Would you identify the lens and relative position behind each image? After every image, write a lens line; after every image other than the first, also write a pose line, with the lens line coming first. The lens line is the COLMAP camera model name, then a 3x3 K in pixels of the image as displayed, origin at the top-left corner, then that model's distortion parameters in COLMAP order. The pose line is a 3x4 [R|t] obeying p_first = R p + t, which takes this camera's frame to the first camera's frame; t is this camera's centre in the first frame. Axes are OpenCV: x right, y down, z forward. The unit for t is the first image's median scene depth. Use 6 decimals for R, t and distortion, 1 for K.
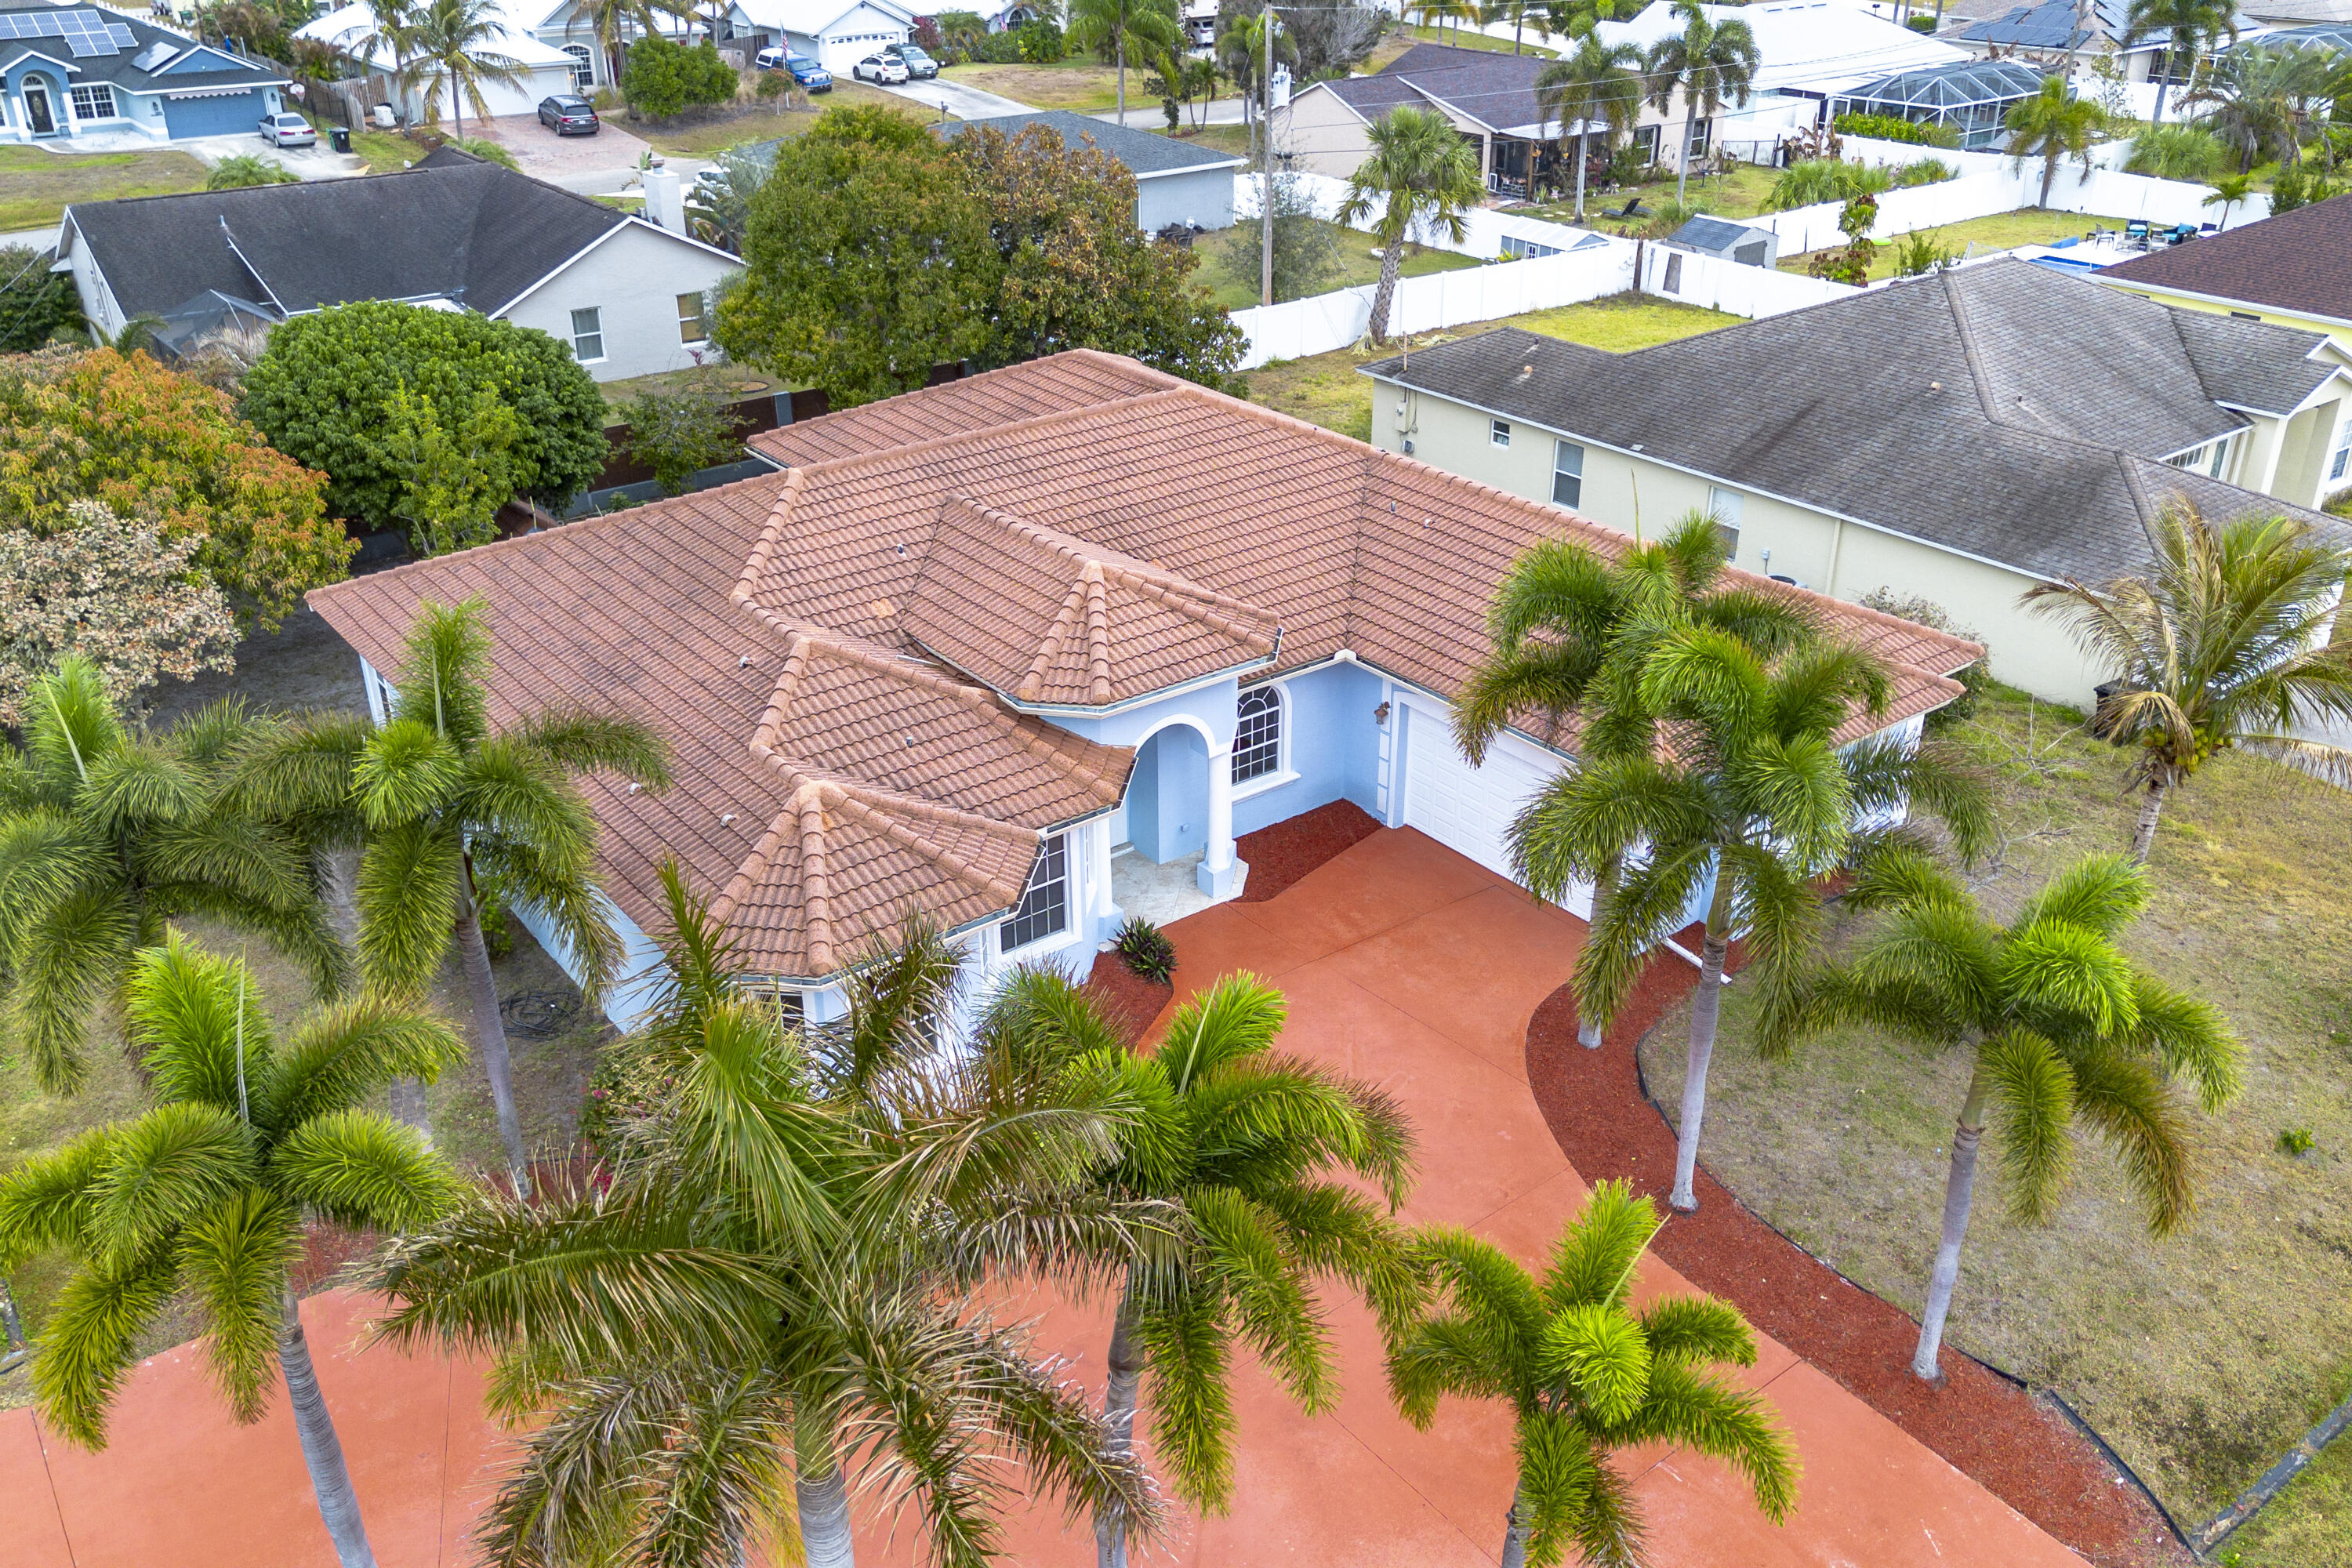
lens RADIAL K [[1964.0, 0, 1180.3], [0, 1964.0, 771.7], [0, 0, 1]] dist [0.079575, -0.083957]
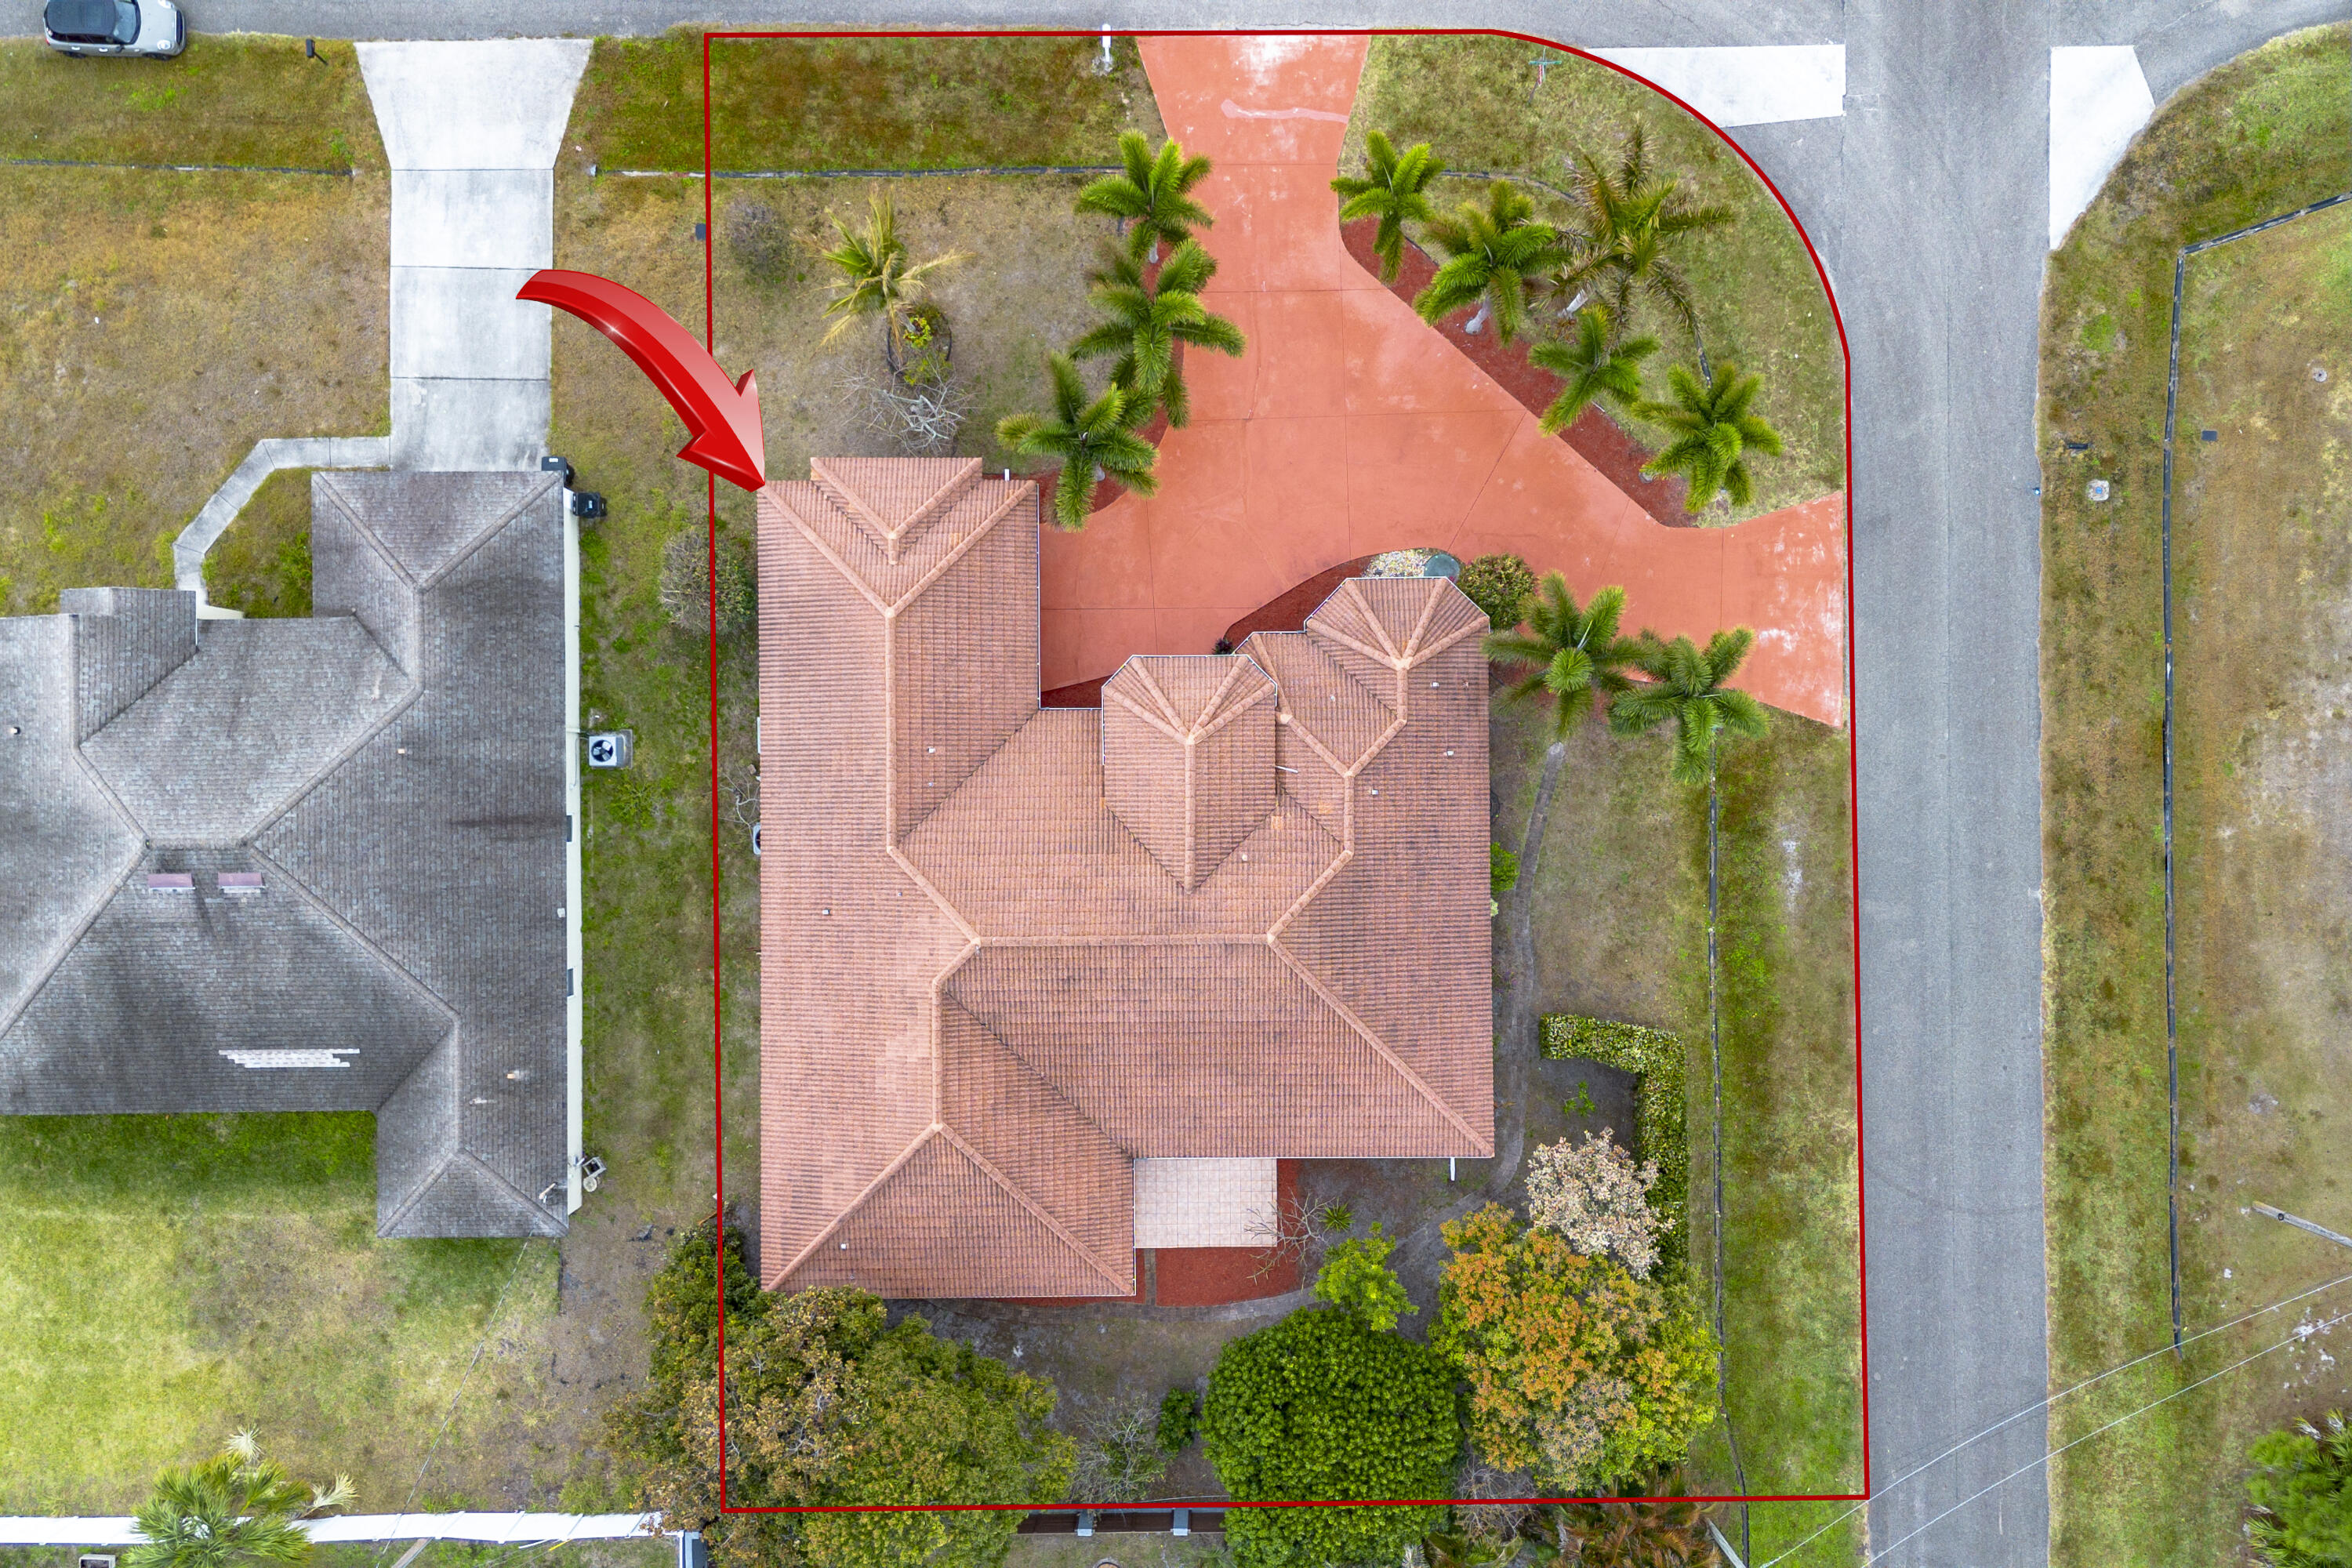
lens RADIAL K [[1964.0, 0, 1181.9], [0, 1964.0, 780.7], [0, 0, 1]] dist [0.079575, -0.083957]
pose [[-0.799971, -0.599976, 0.008731, -0.068932], [0.276065, -0.355091, 0.893140, -1.574197], [-0.532762, 0.716896, 0.449695, 0.196295]]
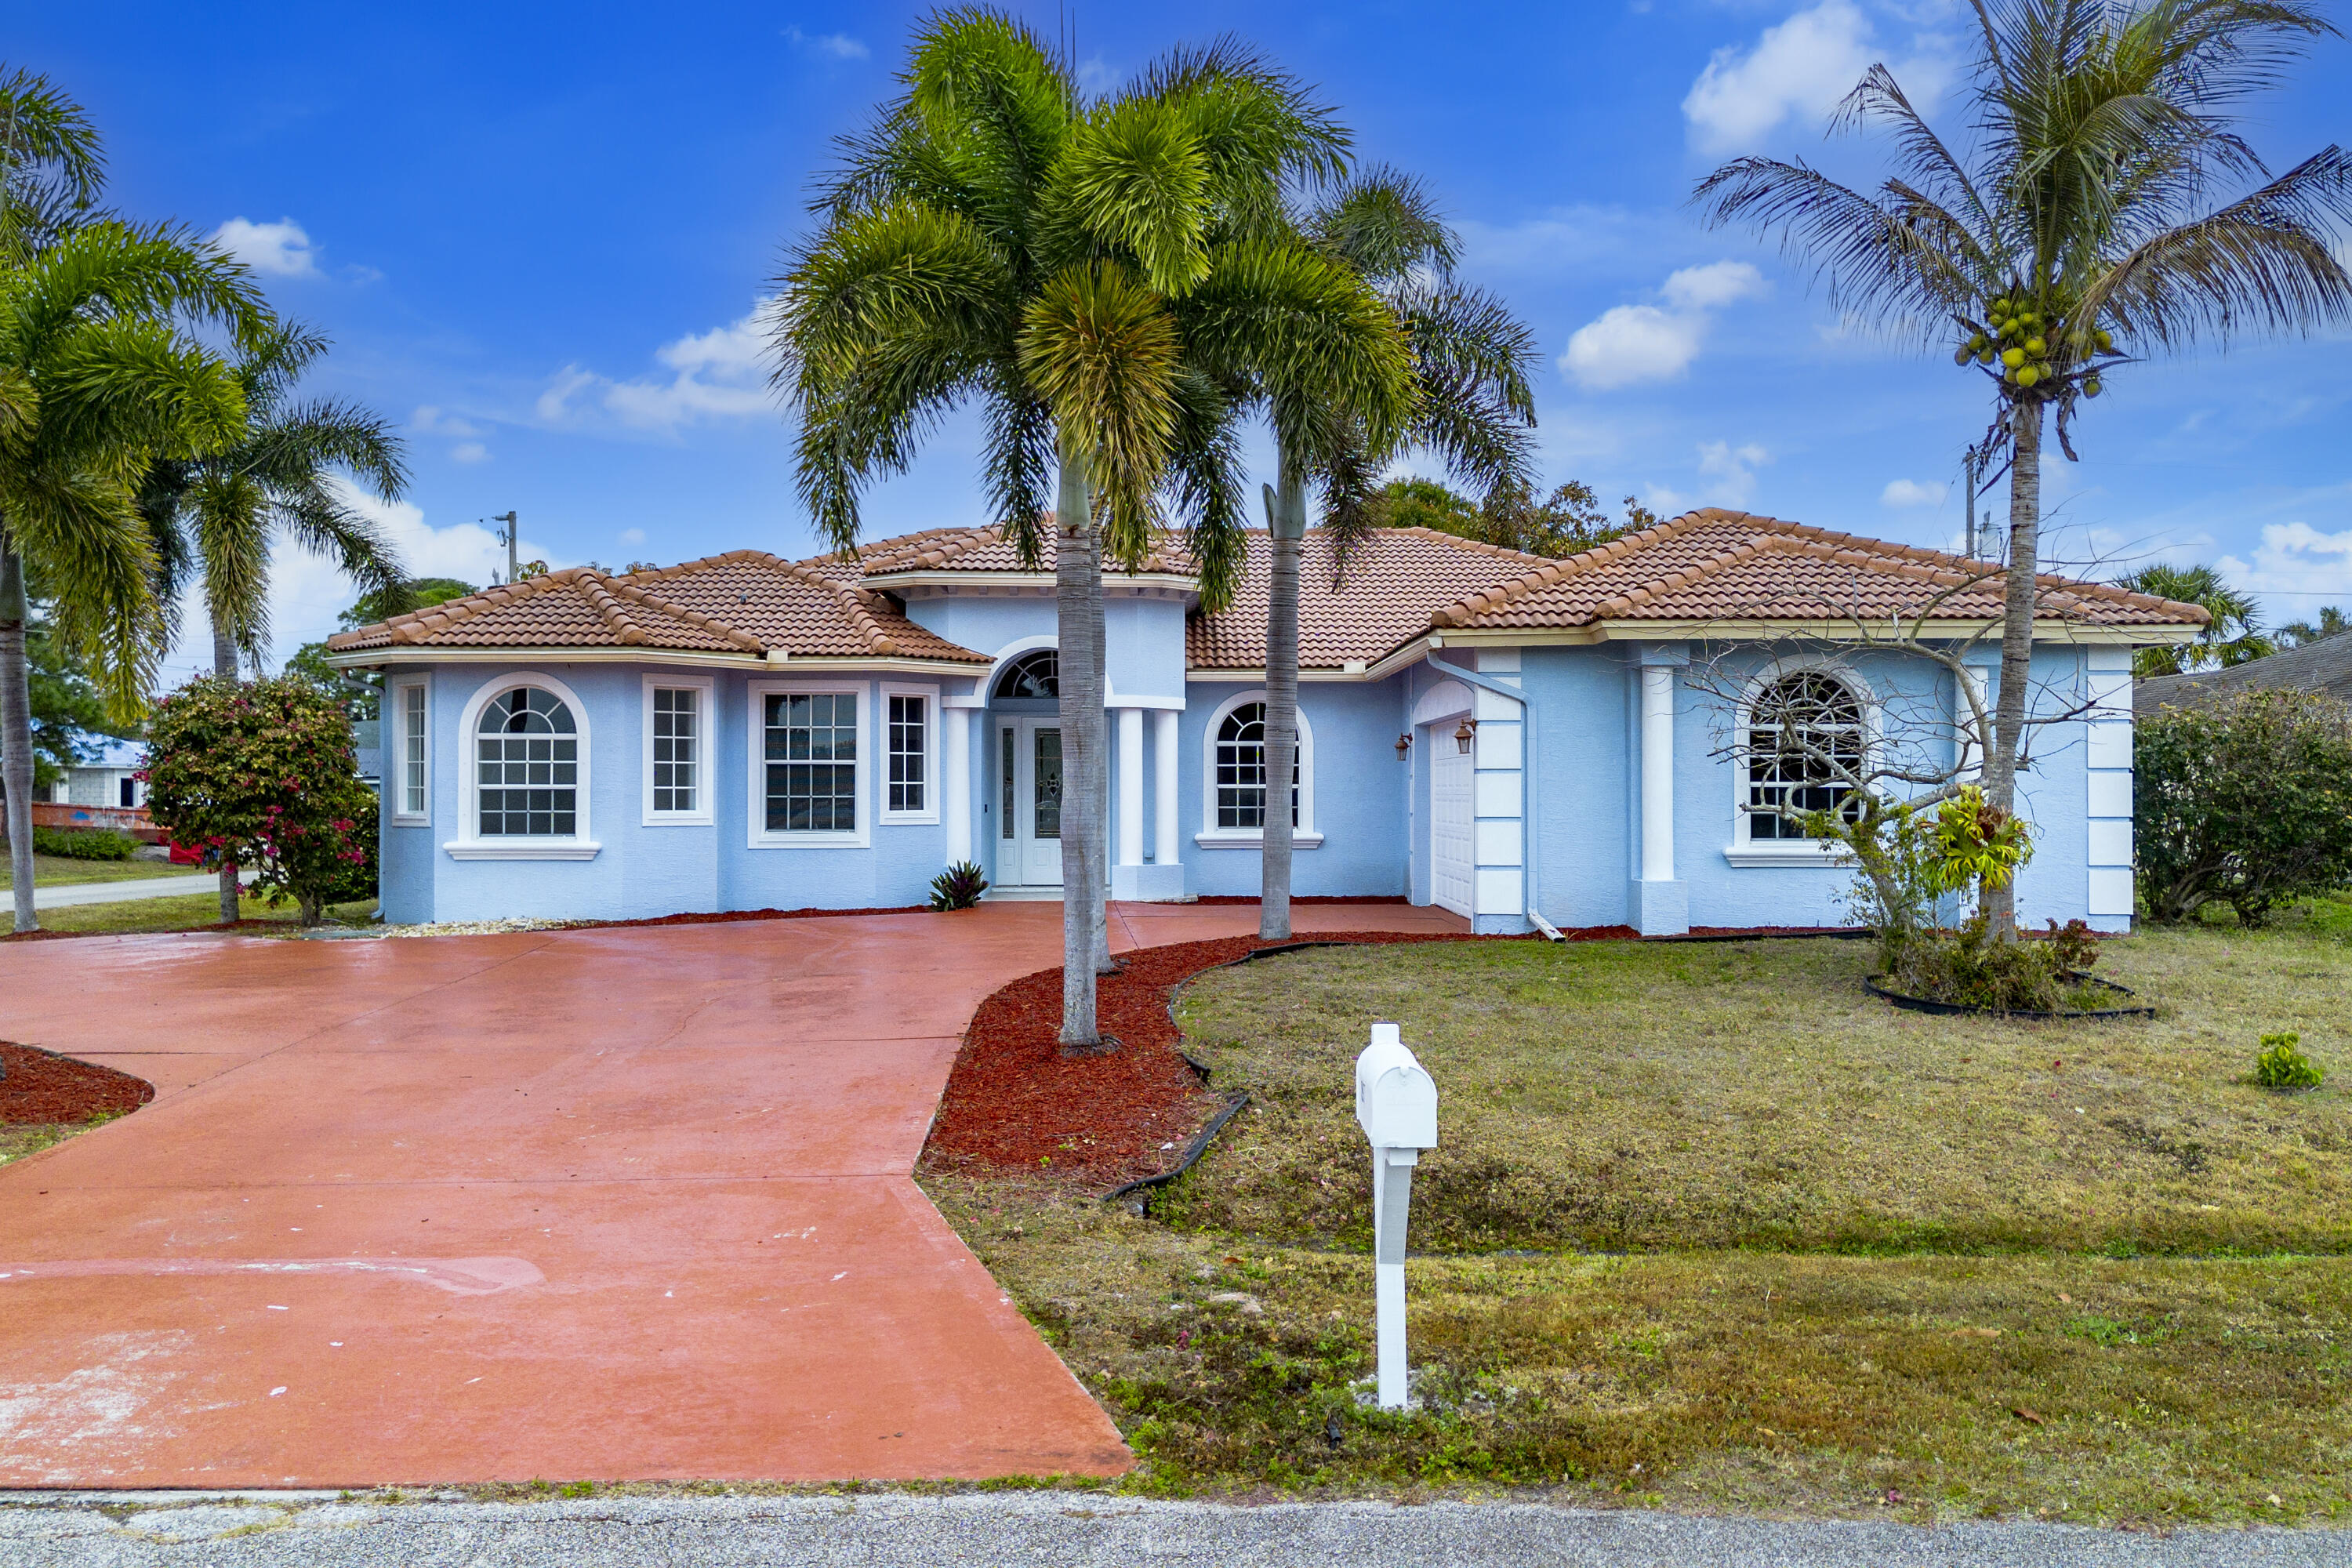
lens RADIAL K [[1964.0, 0, 1181.9], [0, 1964.0, 764.6], [0, 0, 1]] dist [0.079575, -0.083957]
pose [[0.802770, -0.005223, -0.596266, 0.507046], [-0.268352, 0.889811, -0.369084, 0.295571], [0.532491, 0.456299, 0.712913, 0.385589]]
